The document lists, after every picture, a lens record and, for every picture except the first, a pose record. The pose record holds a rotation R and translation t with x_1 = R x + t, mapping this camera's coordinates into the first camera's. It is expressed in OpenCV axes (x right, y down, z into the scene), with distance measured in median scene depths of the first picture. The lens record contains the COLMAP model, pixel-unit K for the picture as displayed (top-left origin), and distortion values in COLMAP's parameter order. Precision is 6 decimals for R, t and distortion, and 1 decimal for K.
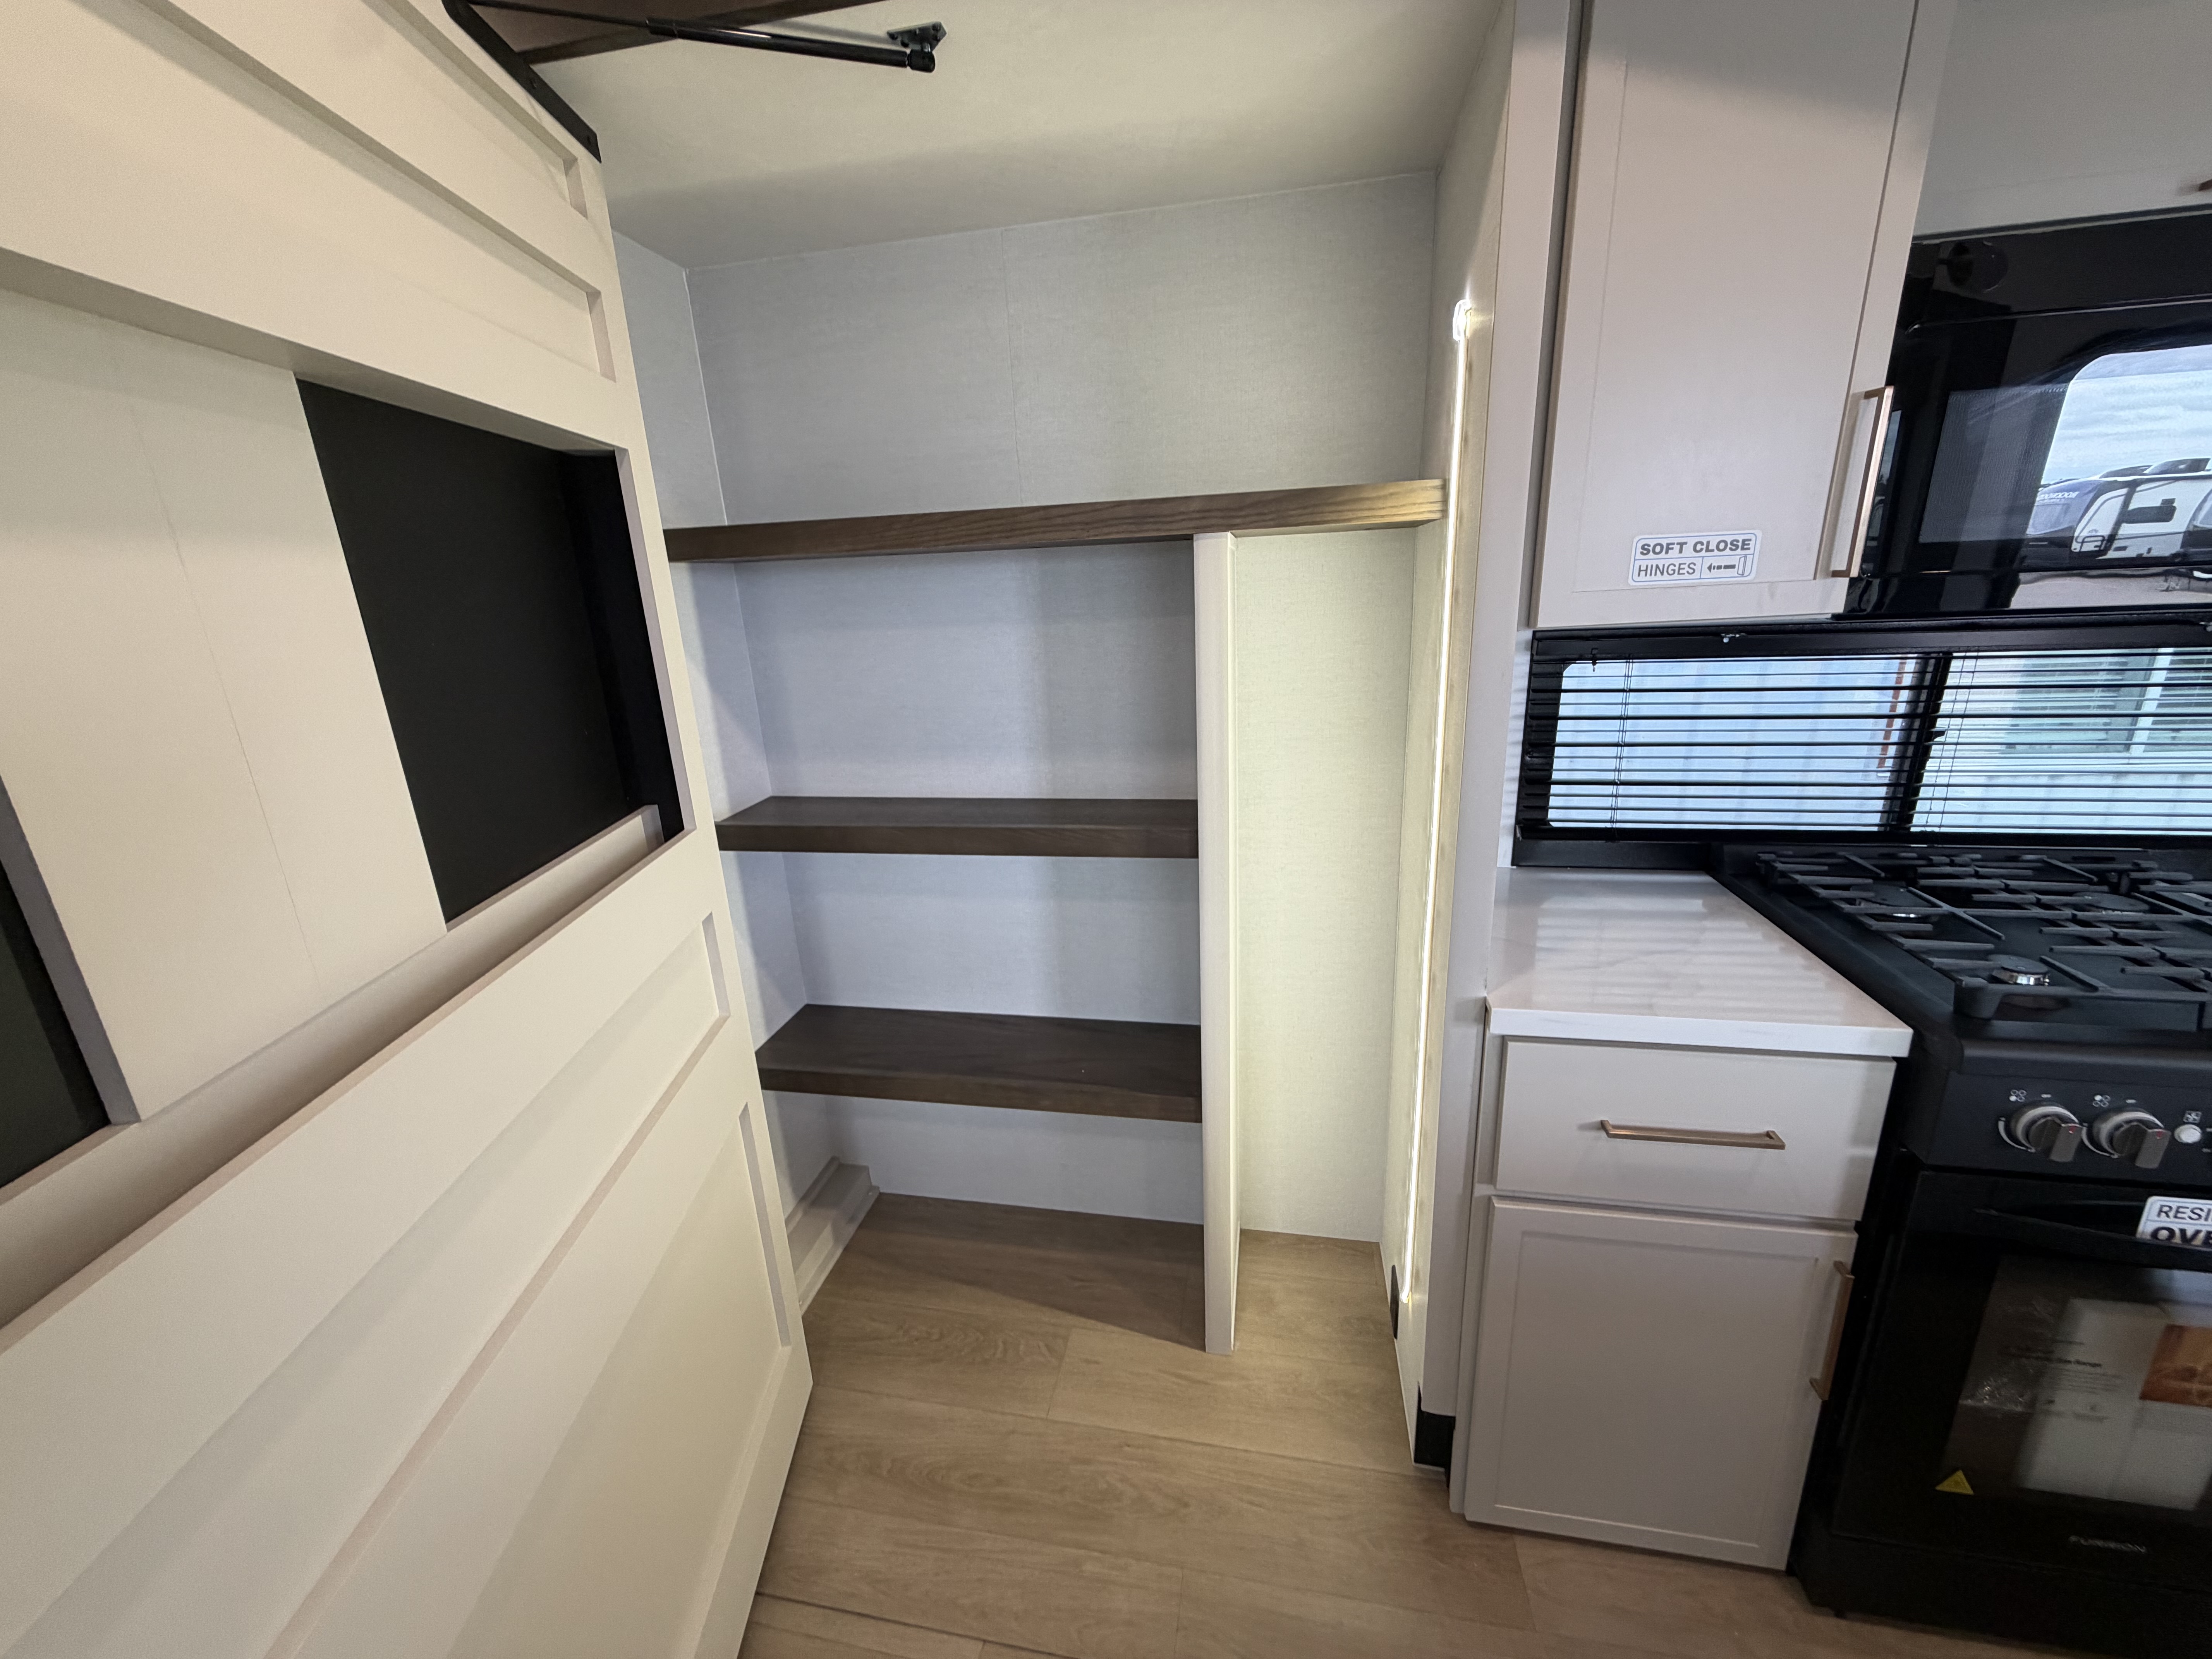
lens RADIAL K [[882.2, 0, 1096.8], [0, 882.2, 833.1], [0, 0, 1]] dist [0.000668, 0.000174]
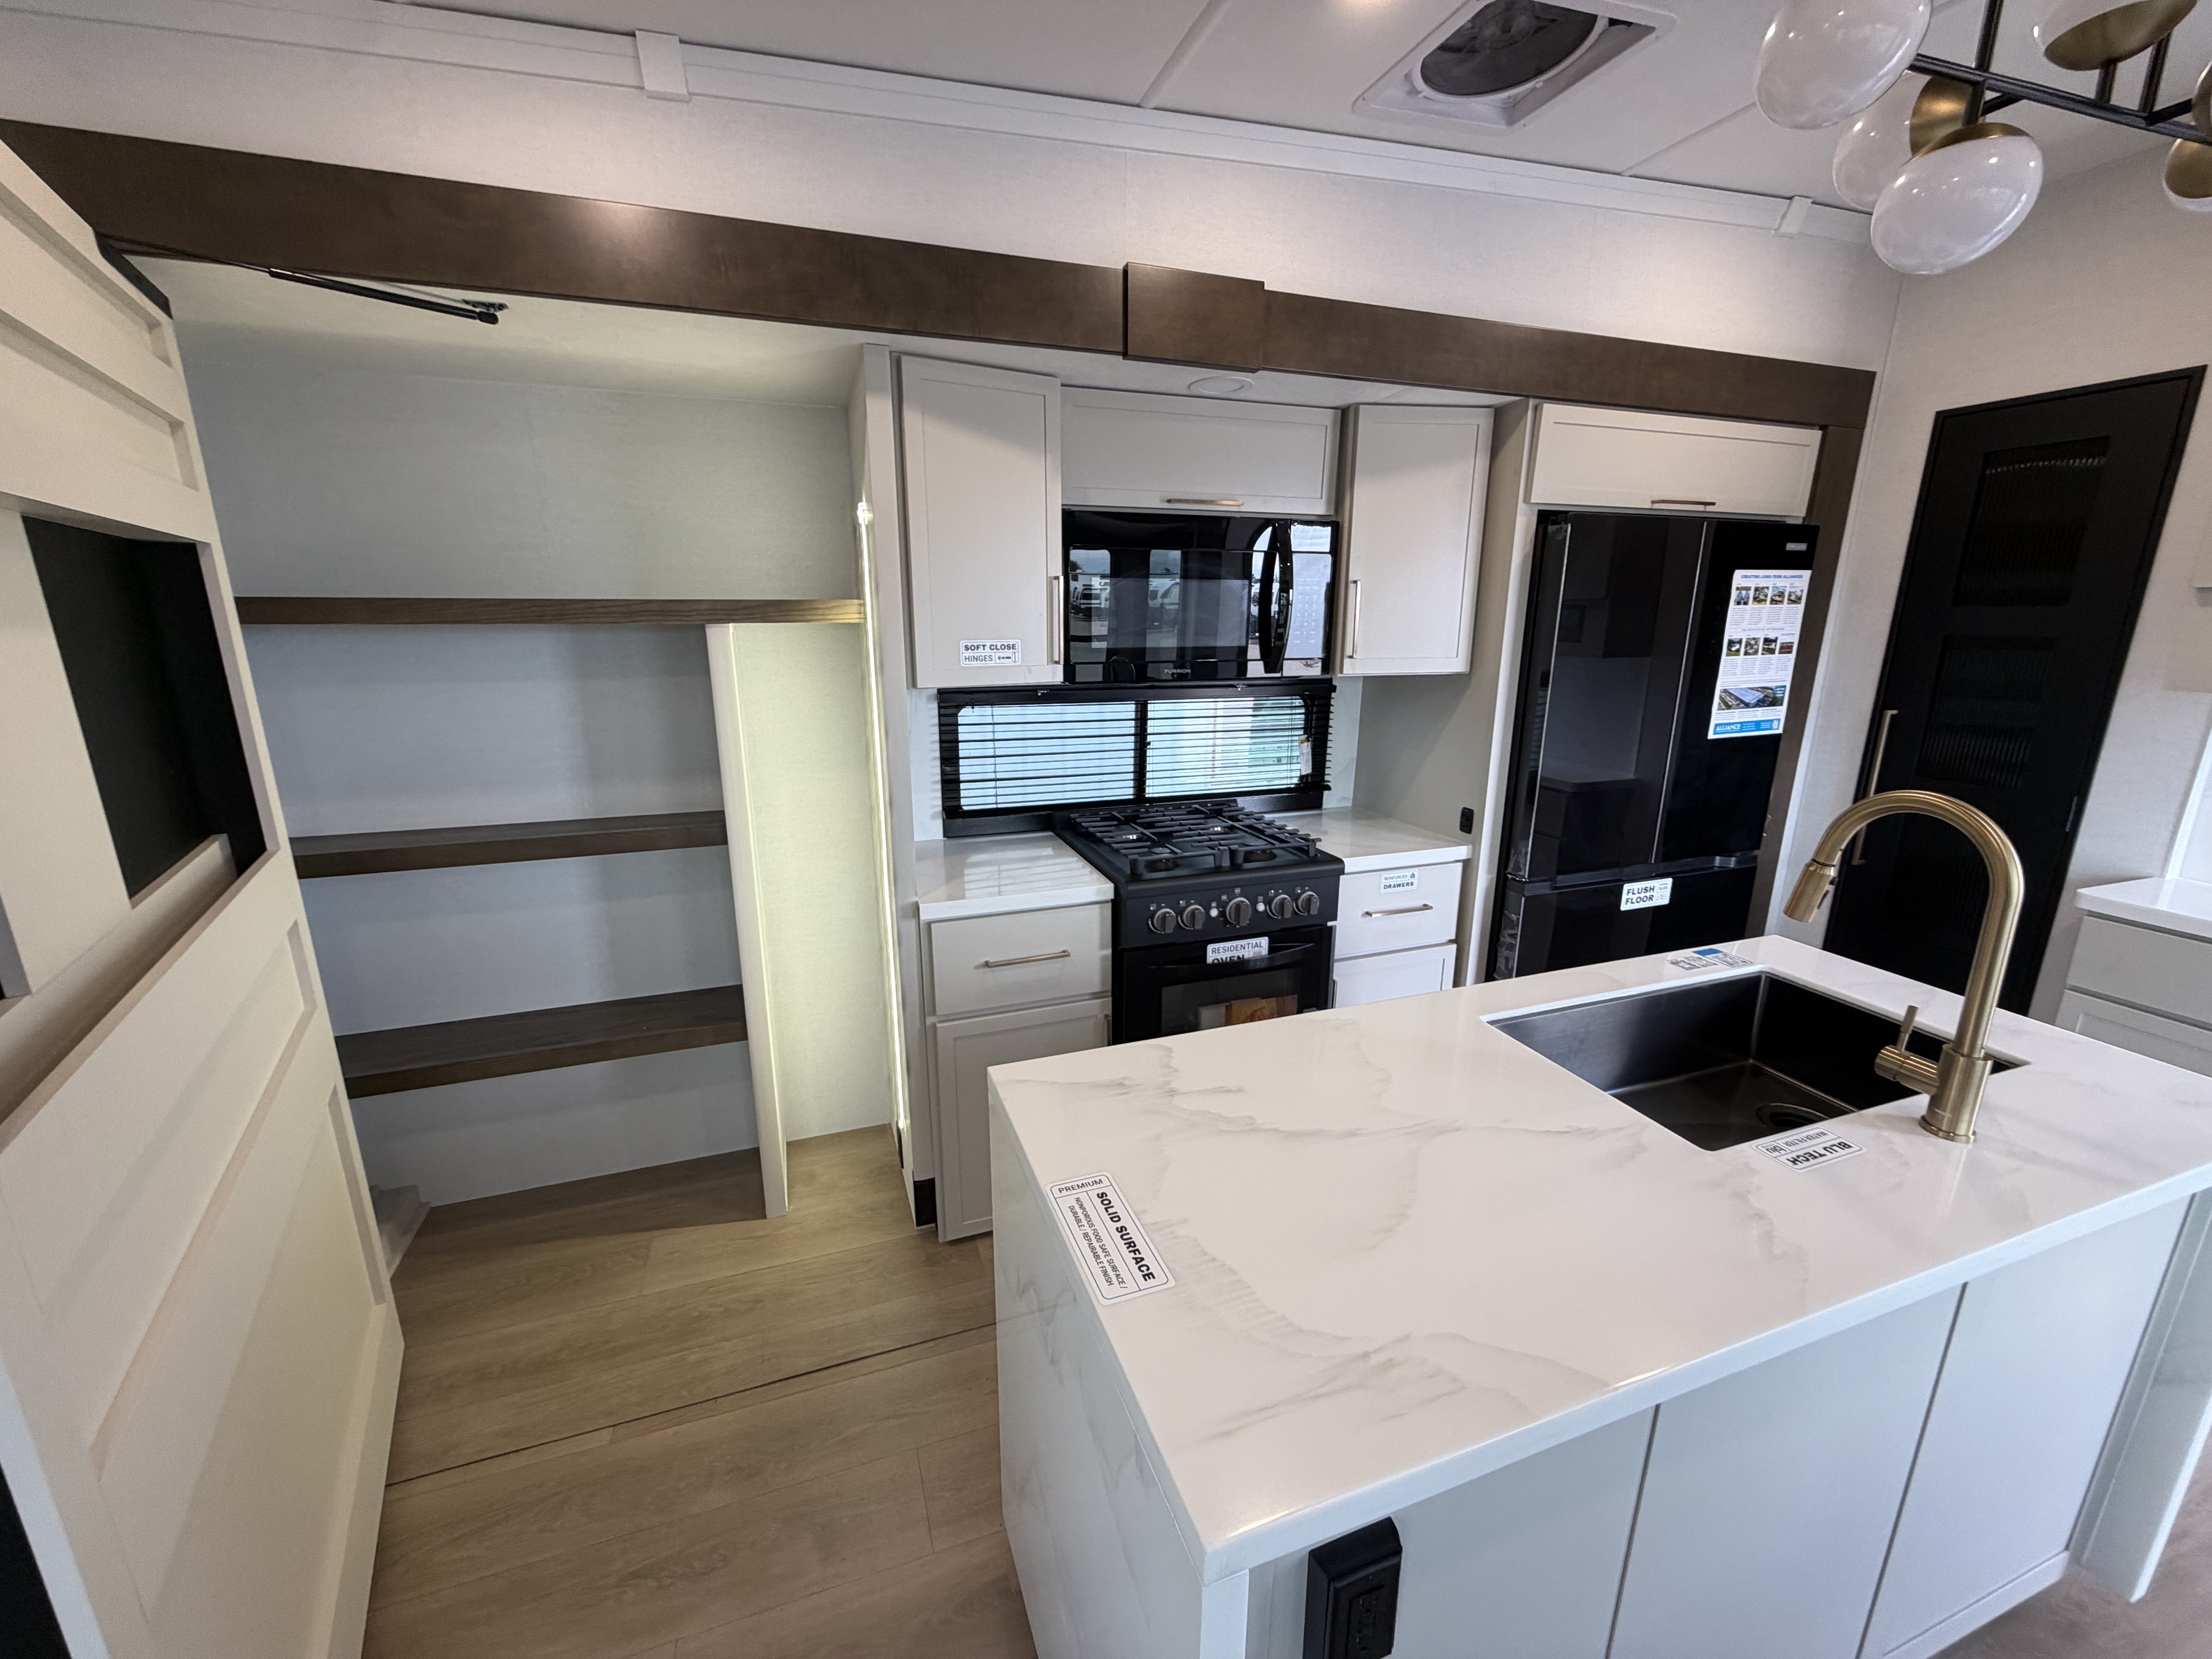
lens RADIAL K [[882.2, 0, 1093.8], [0, 882.2, 825.8], [0, 0, 1]] dist [0.000668, 0.000174]
pose [[0.859110, -0.075878, 0.506134, -0.097986], [0.106582, 0.993791, -0.031926, 0.108684], [-0.500569, 0.081373, 0.861864, -0.538815]]
